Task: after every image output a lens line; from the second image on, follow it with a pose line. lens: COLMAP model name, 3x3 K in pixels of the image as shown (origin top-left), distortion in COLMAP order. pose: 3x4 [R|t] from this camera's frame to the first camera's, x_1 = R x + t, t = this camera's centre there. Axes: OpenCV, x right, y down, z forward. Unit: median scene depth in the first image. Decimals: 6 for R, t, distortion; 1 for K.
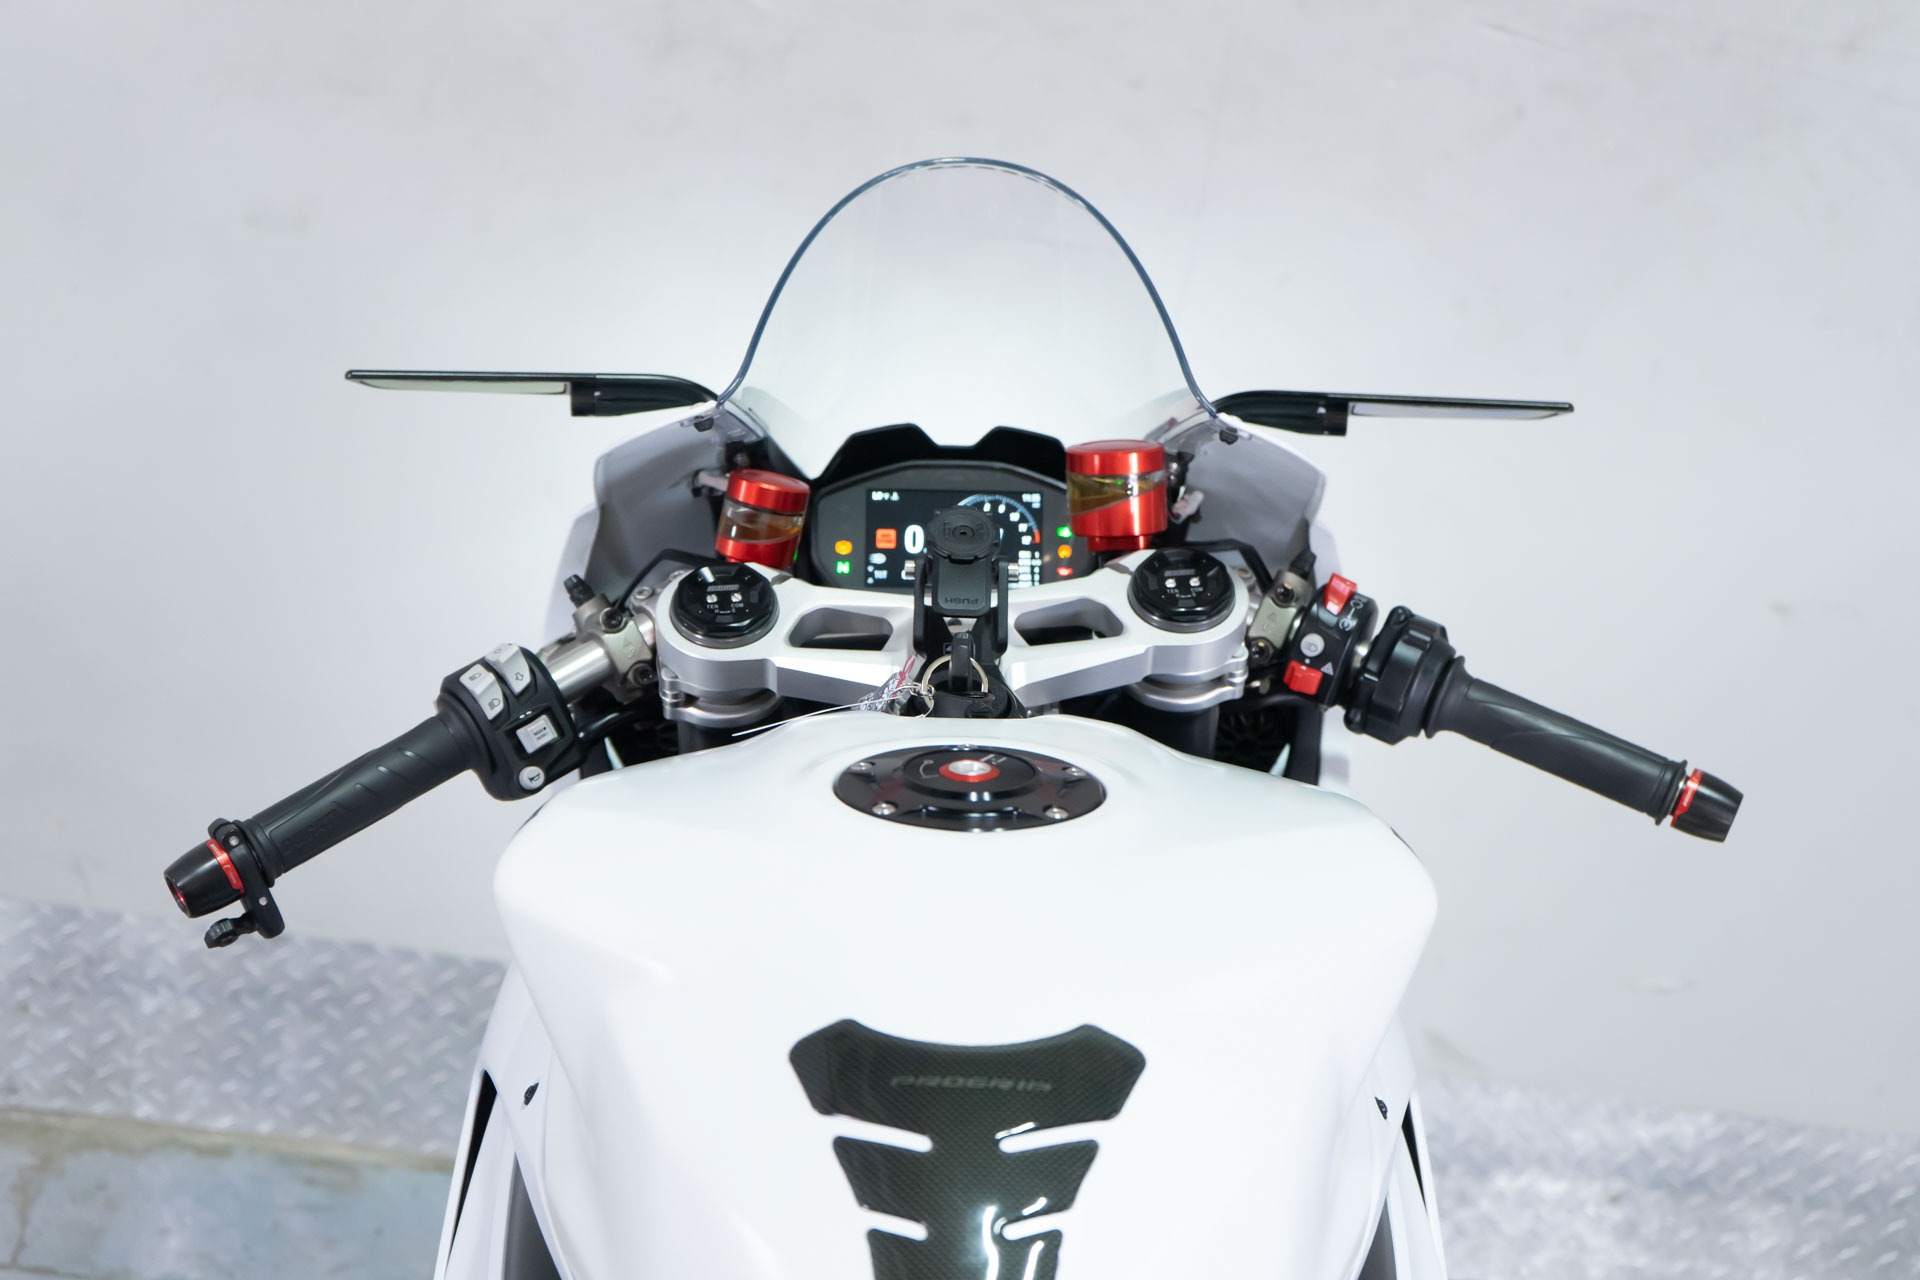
lens RADIAL K [[3001.2, 0, 962.2], [0, 3001.2, 644.9], [0, 0, 1]] dist [0.002771, 0.000000]
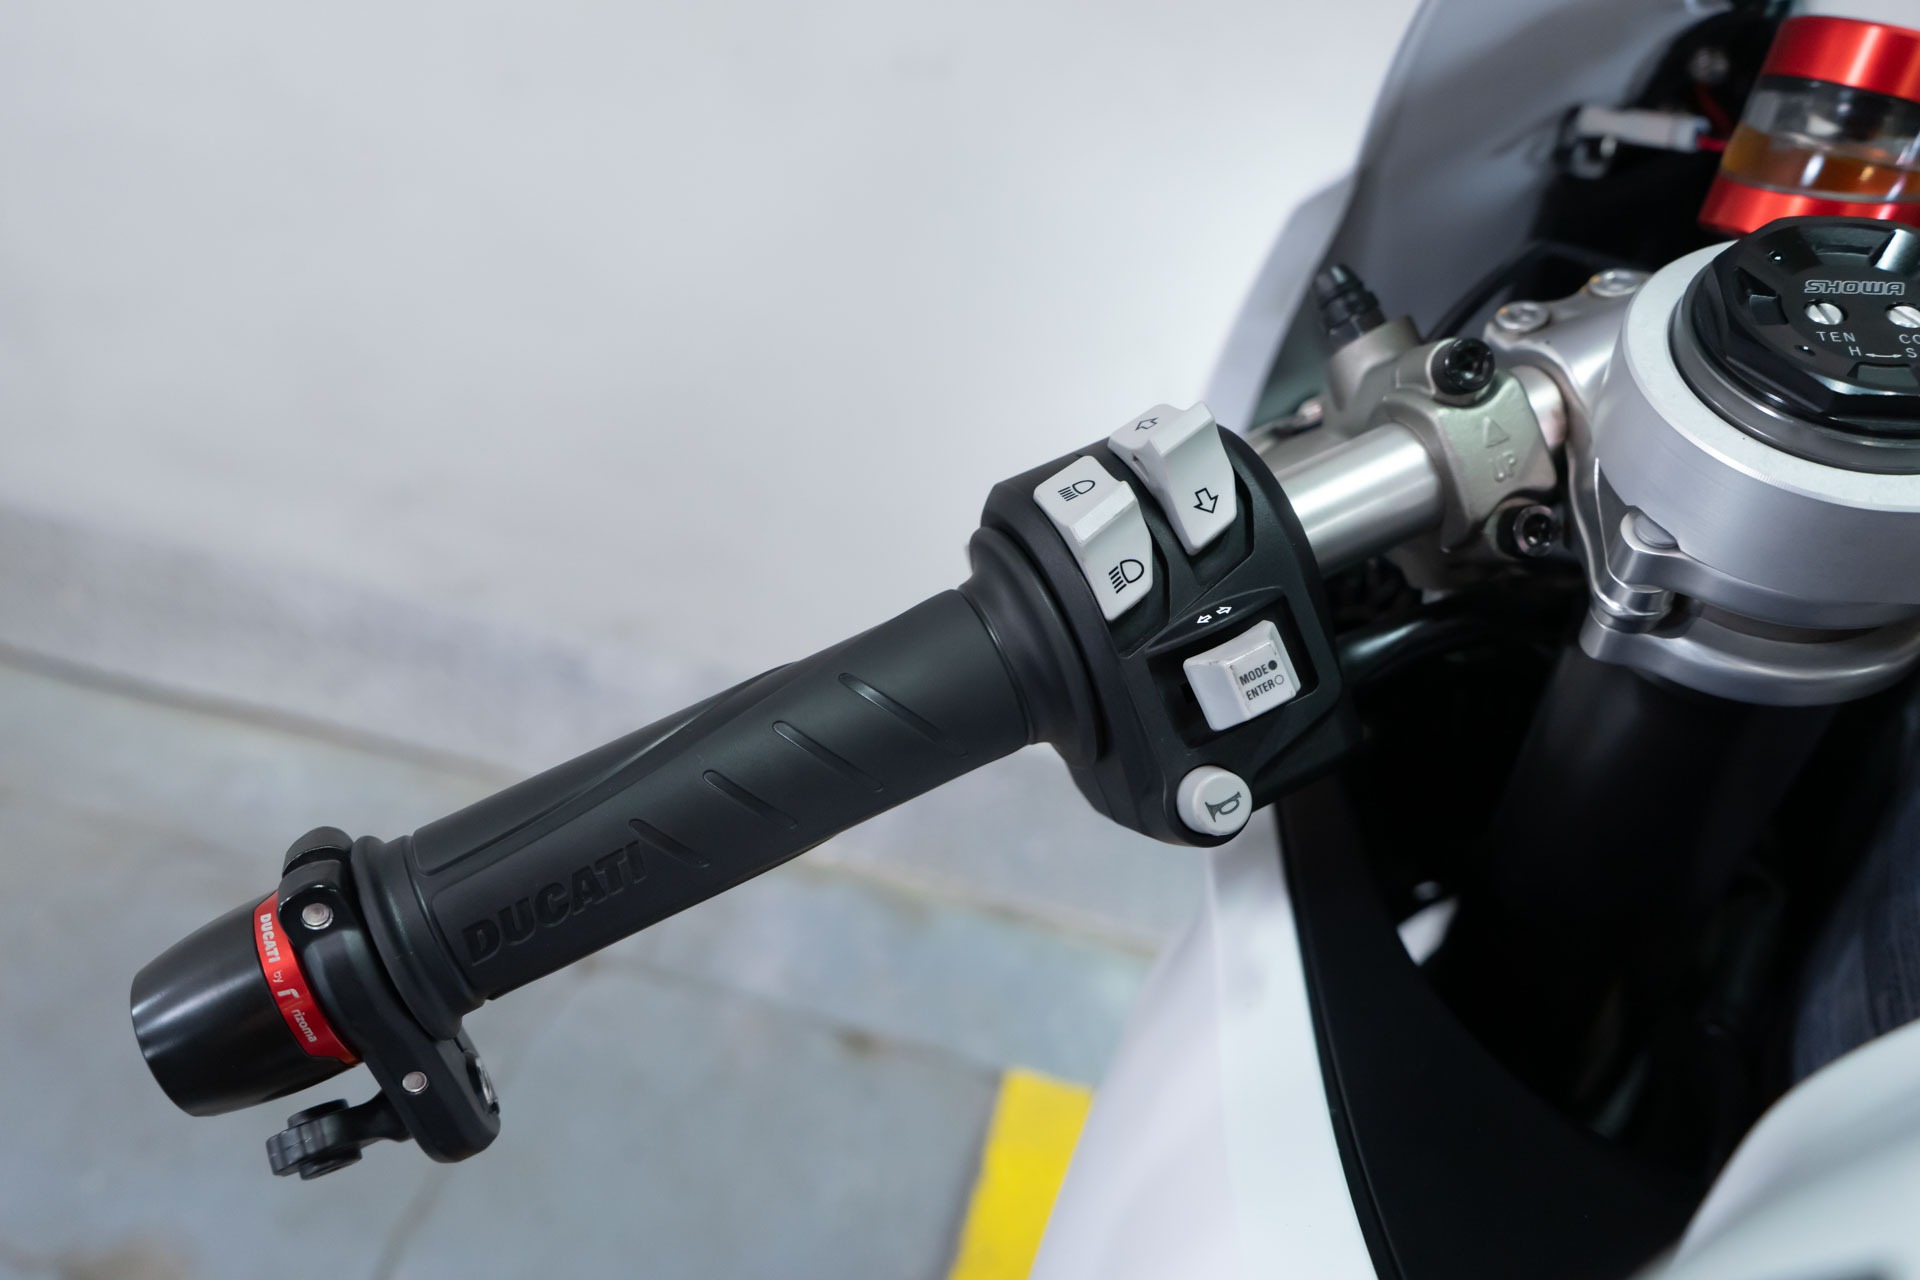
lens RADIAL K [[1535.5, 0, 970.8], [0, 1535.5, 640.7], [0, 0, 1]] dist [-0.012258, -0.002625]
pose [[0.971732, 0.108207, -0.209830, -0.131592], [-0.089226, 0.991185, 0.097935, 0.011306], [0.218578, -0.076444, 0.972821, 0.801494]]
